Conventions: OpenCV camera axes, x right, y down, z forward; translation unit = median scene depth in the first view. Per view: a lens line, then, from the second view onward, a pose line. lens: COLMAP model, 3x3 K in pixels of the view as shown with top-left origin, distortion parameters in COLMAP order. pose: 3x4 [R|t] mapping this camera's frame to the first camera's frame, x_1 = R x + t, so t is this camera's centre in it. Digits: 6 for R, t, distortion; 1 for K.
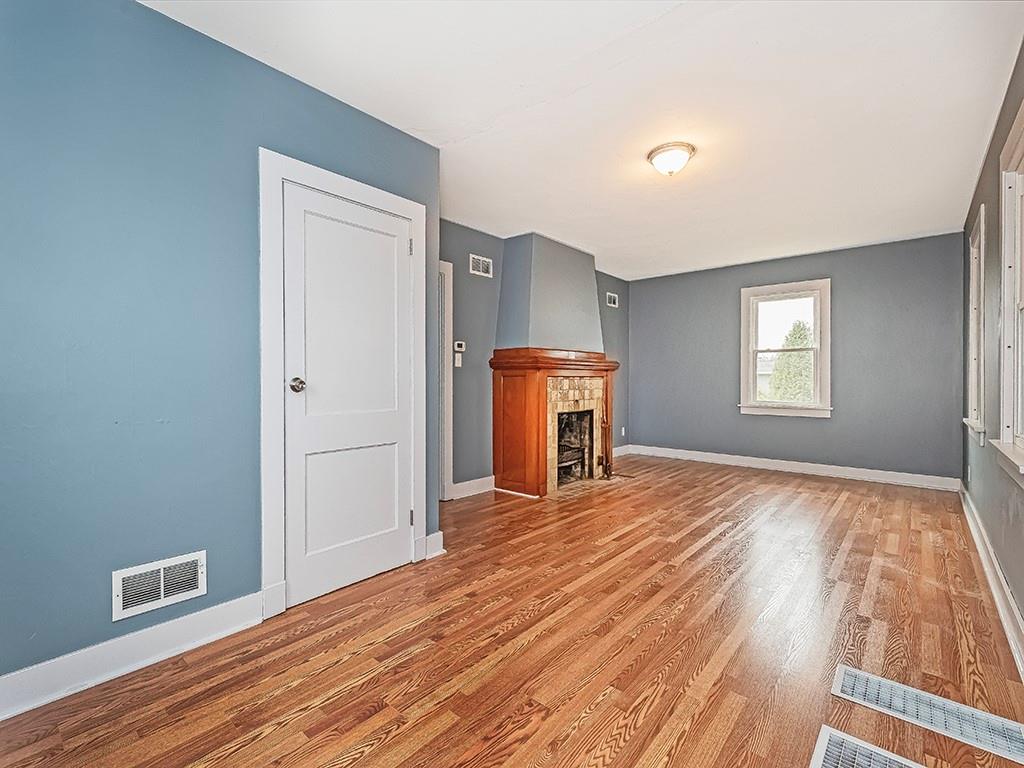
lens RADIAL K [[450.6, 0, 521.3], [0, 450.6, 386.9], [0, 0, 1]] dist [0.001552, -0.000233]
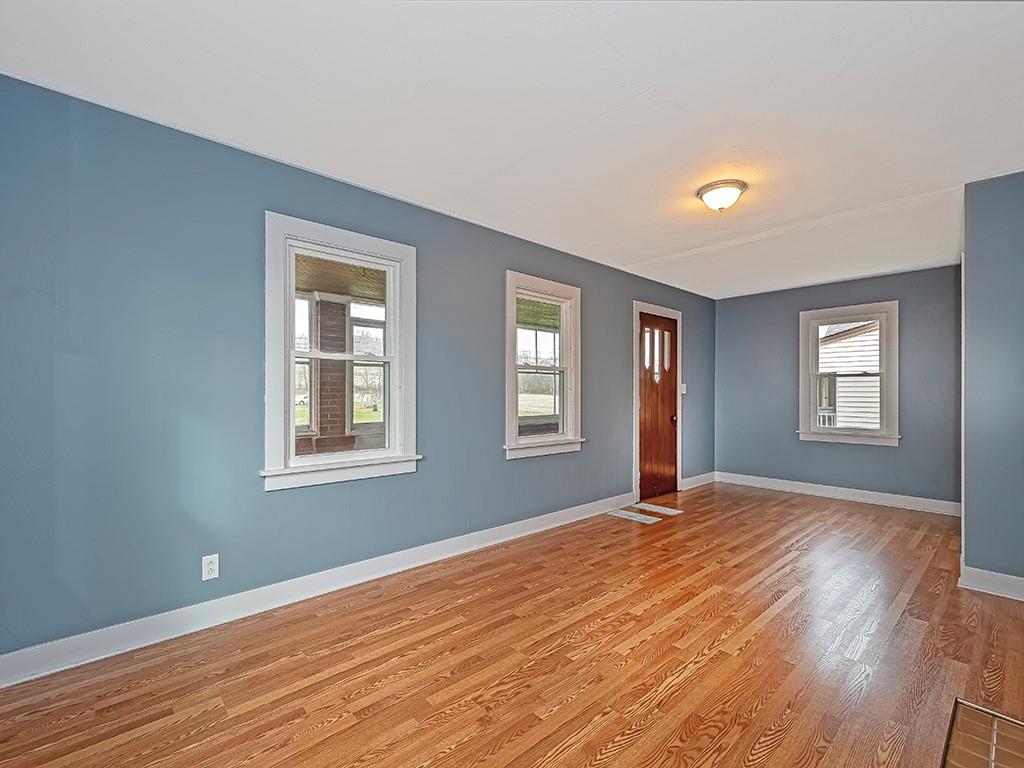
lens RADIAL K [[460.5, 0, 529.6], [0, 460.5, 378.7], [0, 0, 1]] dist [-0.022191, -0.000675]
pose [[-0.994887, -0.007905, 0.100689, 0.462428], [-0.009035, 0.999901, -0.010765, -0.049685], [-0.100594, -0.011619, -0.994860, 1.457231]]
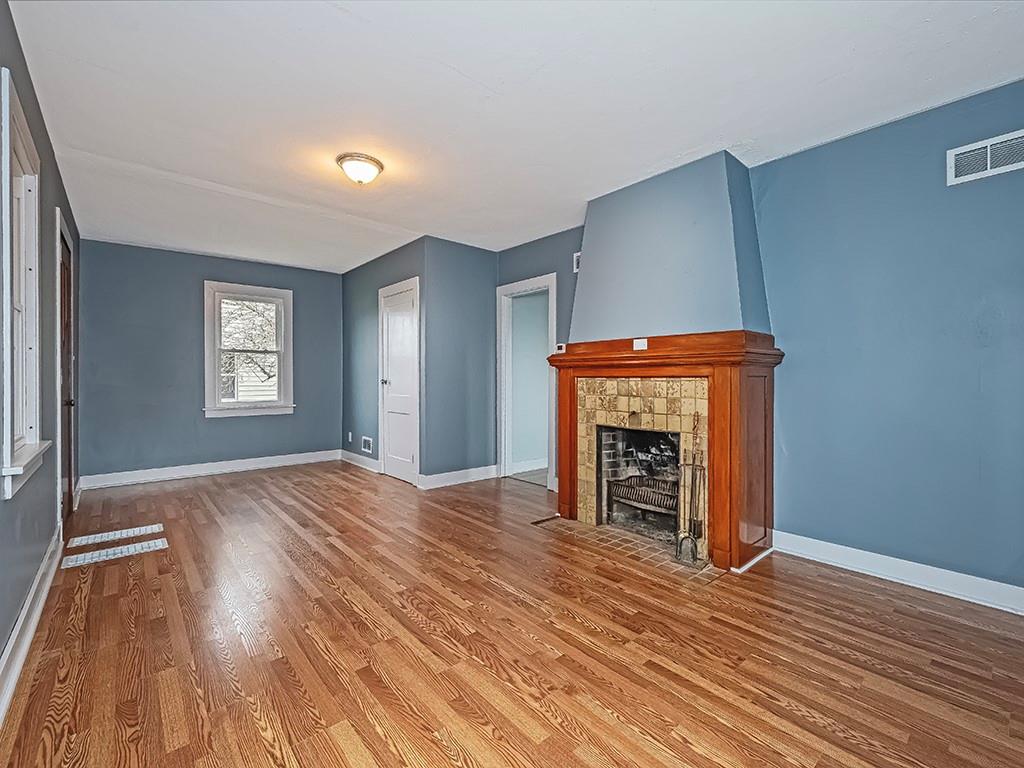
lens RADIAL K [[450.6, 0, 521.3], [0, 450.6, 386.9], [0, 0, 1]] dist [0.001552, -0.000233]
pose [[-0.124185, 0.021343, -0.992029, 0.930020], [-0.018994, 0.999534, 0.023883, -0.023849], [0.992077, 0.021808, -0.123722, 1.058025]]
